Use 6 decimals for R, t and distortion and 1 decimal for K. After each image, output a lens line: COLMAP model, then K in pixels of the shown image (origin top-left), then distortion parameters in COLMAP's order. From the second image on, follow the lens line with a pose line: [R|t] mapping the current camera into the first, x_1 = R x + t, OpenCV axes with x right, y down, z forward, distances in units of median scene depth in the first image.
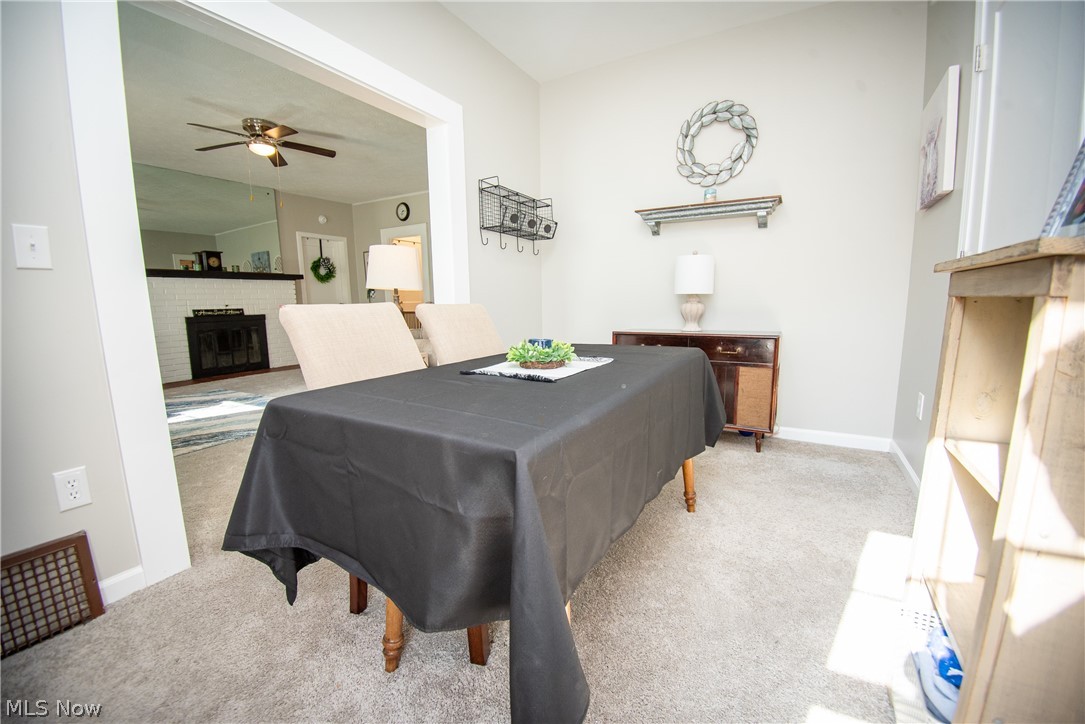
lens RADIAL K [[443.7, 0, 540.3], [0, 443.7, 360.5], [0, 0, 1]] dist [0.000673, -0.017583]
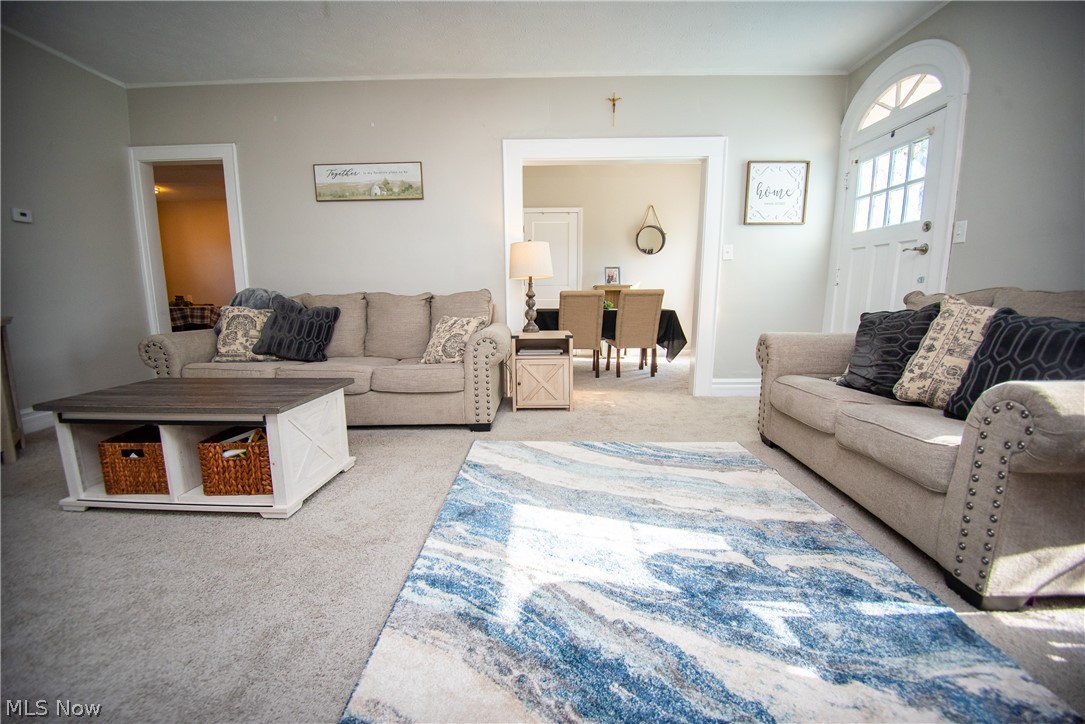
lens RADIAL K [[443.7, 0, 540.3], [0, 443.7, 360.5], [0, 0, 1]] dist [0.000673, -0.017583]
pose [[-0.481482, -0.110989, 0.869400, -0.671972], [0.138084, 0.969955, 0.200298, -0.087212], [-0.865510, 0.216490, -0.451690, 0.746882]]
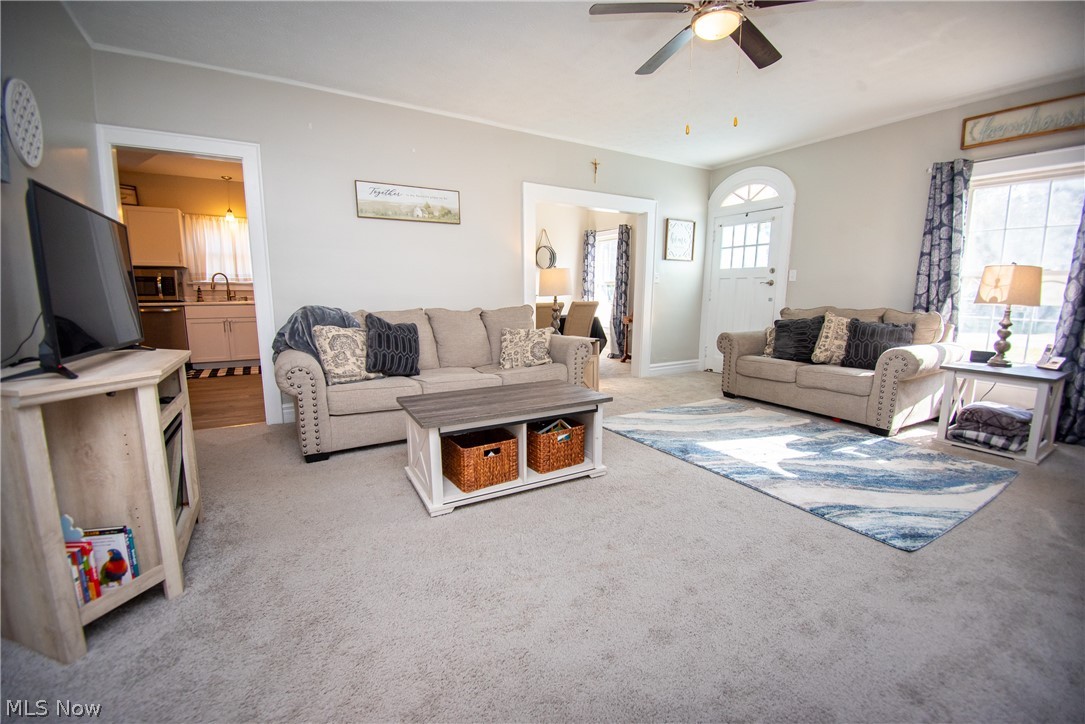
lens RADIAL K [[452.2, 0, 542.4], [0, 452.2, 363.2], [0, 0, 1]] dist [-0.013615, -0.000293]
pose [[-0.871194, -0.059942, 0.487266, -0.504210], [0.083462, 0.959987, 0.267317, -0.171261], [-0.483793, 0.273553, -0.831332, 1.132259]]
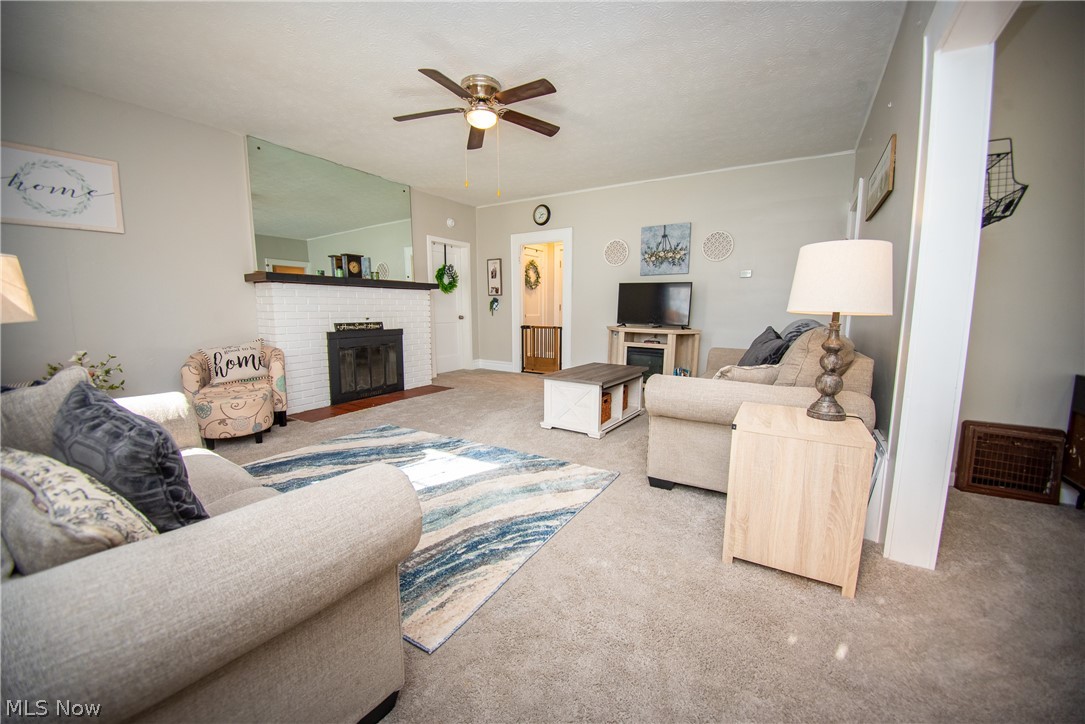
lens RADIAL K [[422.8, 0, 546.4], [0, 422.8, 362.6], [0, 0, 1]] dist [-0.000681, -0.016201]
pose [[0.999298, 0.020577, -0.031301, -0.334711], [-0.020938, 0.999718, -0.011235, -0.036841], [0.031061, 0.011883, 0.999447, 0.193463]]
